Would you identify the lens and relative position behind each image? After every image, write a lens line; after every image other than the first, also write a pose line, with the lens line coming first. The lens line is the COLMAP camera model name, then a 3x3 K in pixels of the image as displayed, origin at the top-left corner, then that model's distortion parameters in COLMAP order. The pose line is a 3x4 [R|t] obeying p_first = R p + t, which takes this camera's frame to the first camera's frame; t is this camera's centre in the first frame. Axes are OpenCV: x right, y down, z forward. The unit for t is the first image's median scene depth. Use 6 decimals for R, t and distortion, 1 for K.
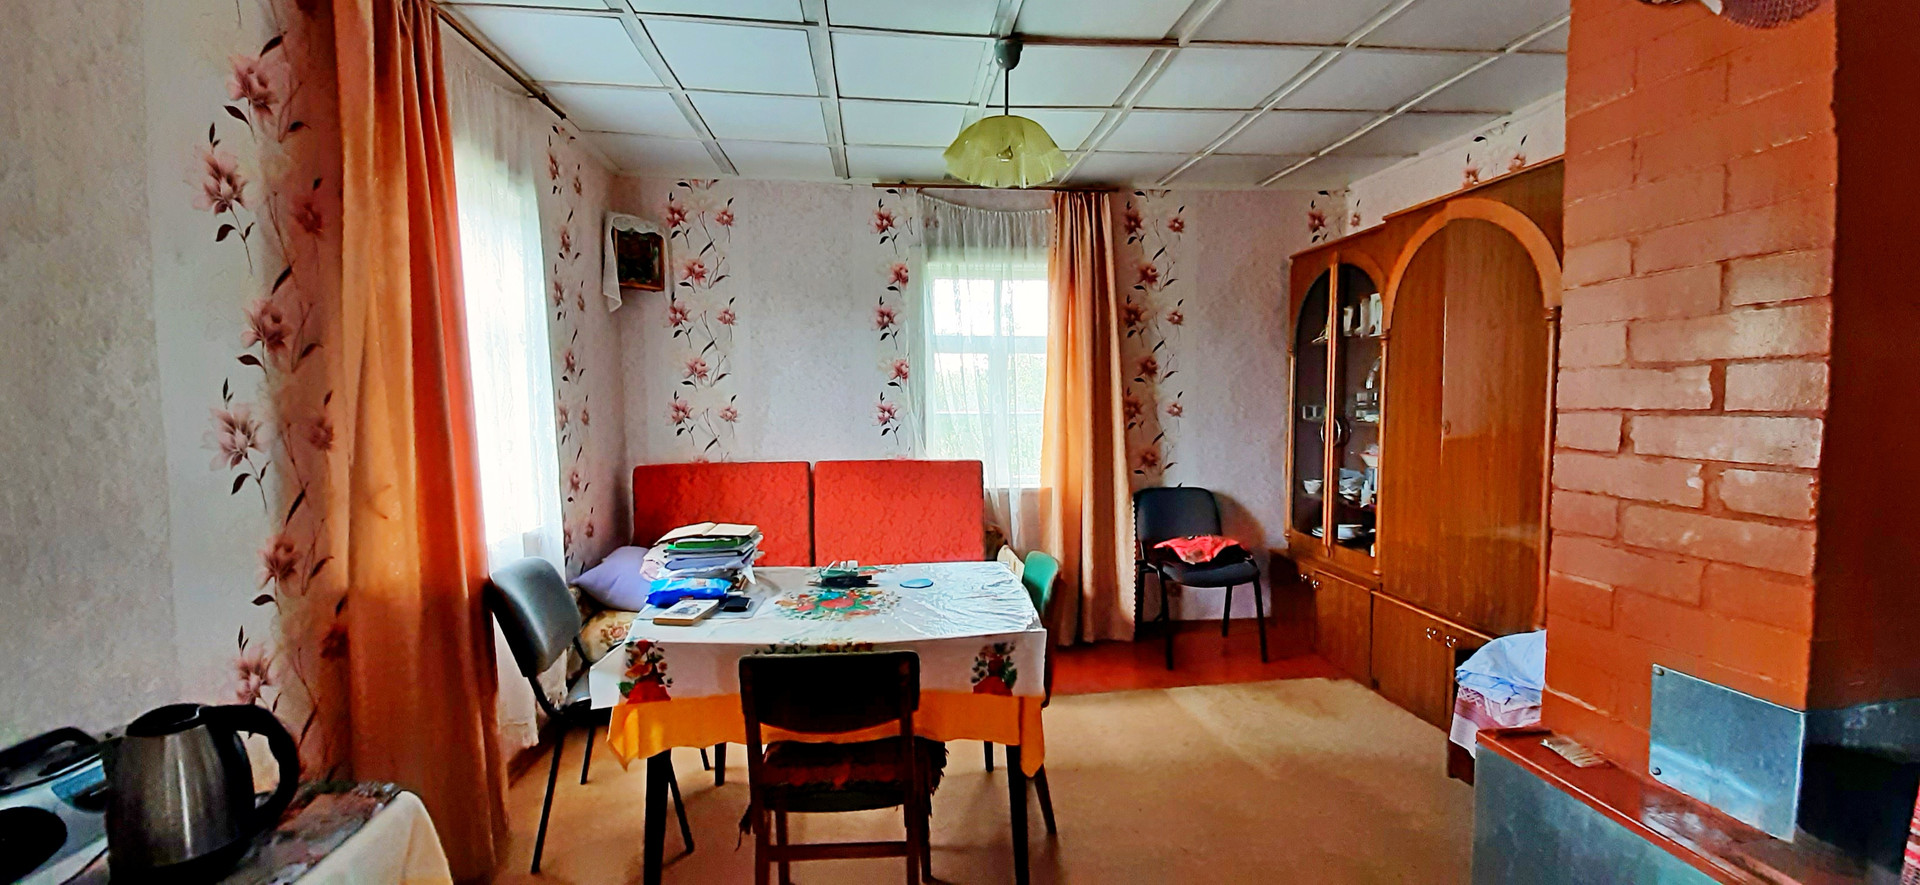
lens RADIAL K [[736.3, 0, 960.0], [0, 736.3, 442.5], [0, 0, 1]] dist [-0.000168, -0.000034]
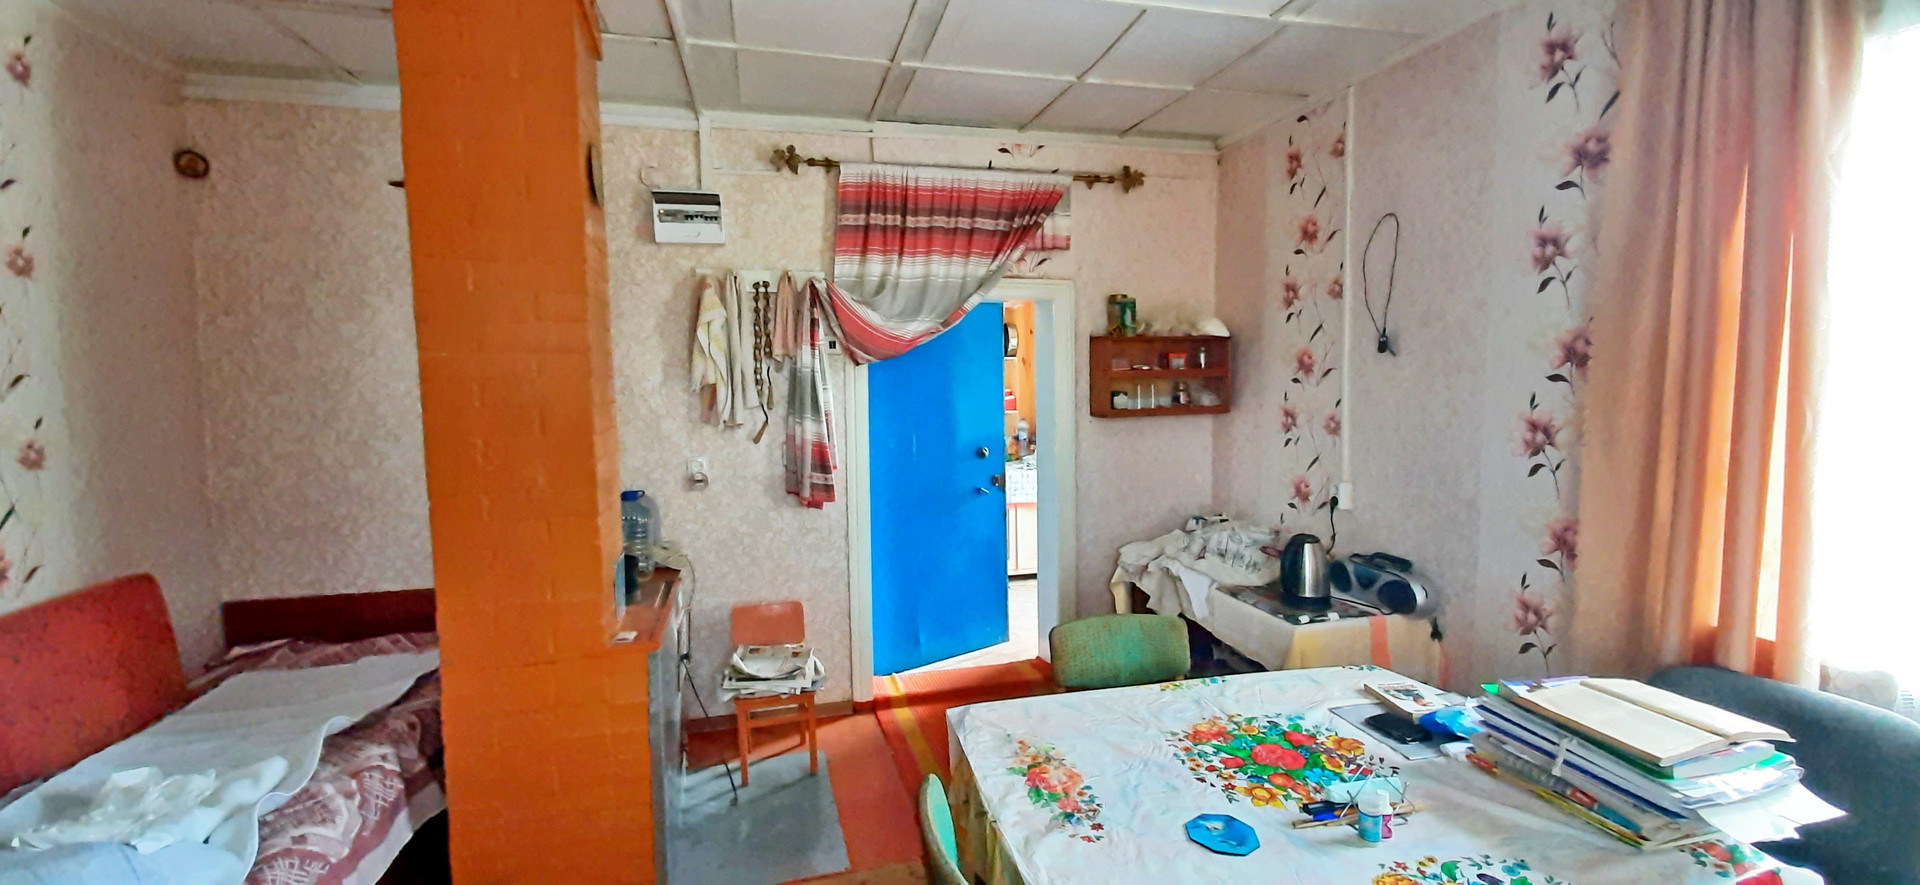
lens RADIAL K [[736.3, 0, 960.0], [0, 736.3, 442.5], [0, 0, 1]] dist [-0.000168, -0.000034]
pose [[-0.988761, 0.028082, -0.146847, 0.253376], [0.006684, 0.989522, 0.144224, -0.189368], [0.149358, 0.141621, -0.978588, 2.083141]]
